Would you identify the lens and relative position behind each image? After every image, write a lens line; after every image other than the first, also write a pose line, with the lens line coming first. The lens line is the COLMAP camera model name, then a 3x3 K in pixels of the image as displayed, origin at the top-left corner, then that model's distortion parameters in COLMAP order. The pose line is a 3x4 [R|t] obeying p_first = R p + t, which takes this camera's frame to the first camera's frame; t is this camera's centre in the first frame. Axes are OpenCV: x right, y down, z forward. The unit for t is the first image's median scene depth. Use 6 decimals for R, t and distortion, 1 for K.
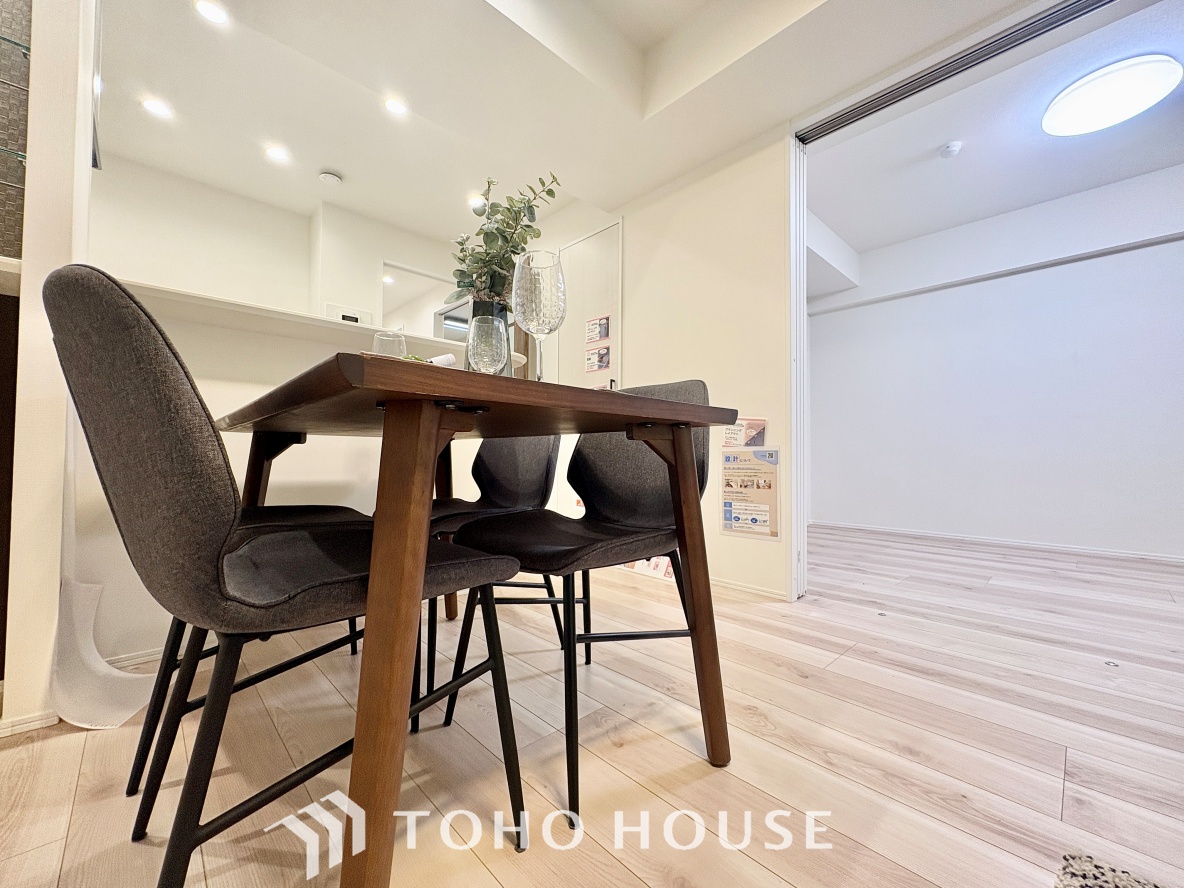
lens RADIAL K [[471.2, 0, 589.9], [0, 471.2, 446.6], [0, 0, 1]] dist [-0.004346, 0.000712]
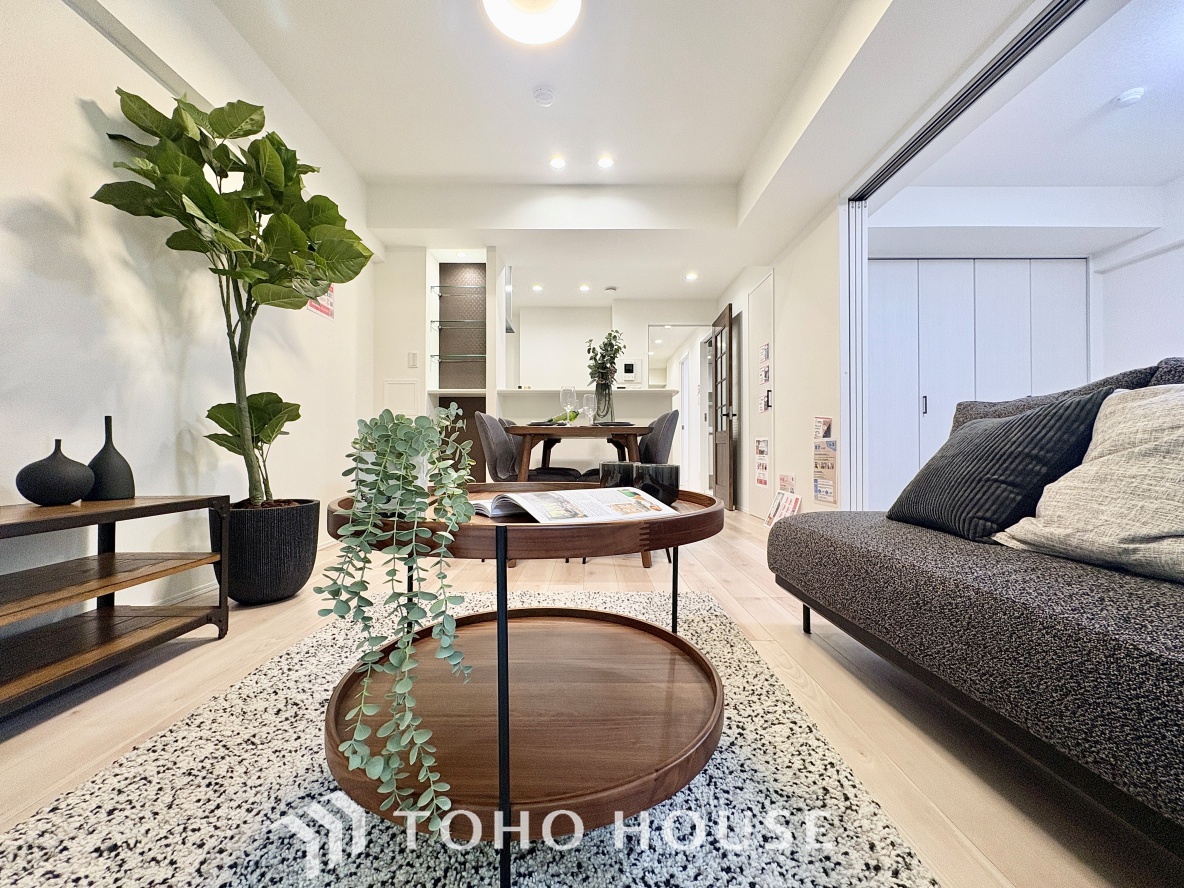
lens RADIAL K [[471.2, 0, 589.6], [0, 471.2, 444.4], [0, 0, 1]] dist [-0.004346, 0.000712]
pose [[0.727250, -0.014980, -0.686210, 0.800423], [0.022991, 0.999732, 0.002542, -0.000928], [0.685988, -0.017625, 0.727399, -0.464284]]
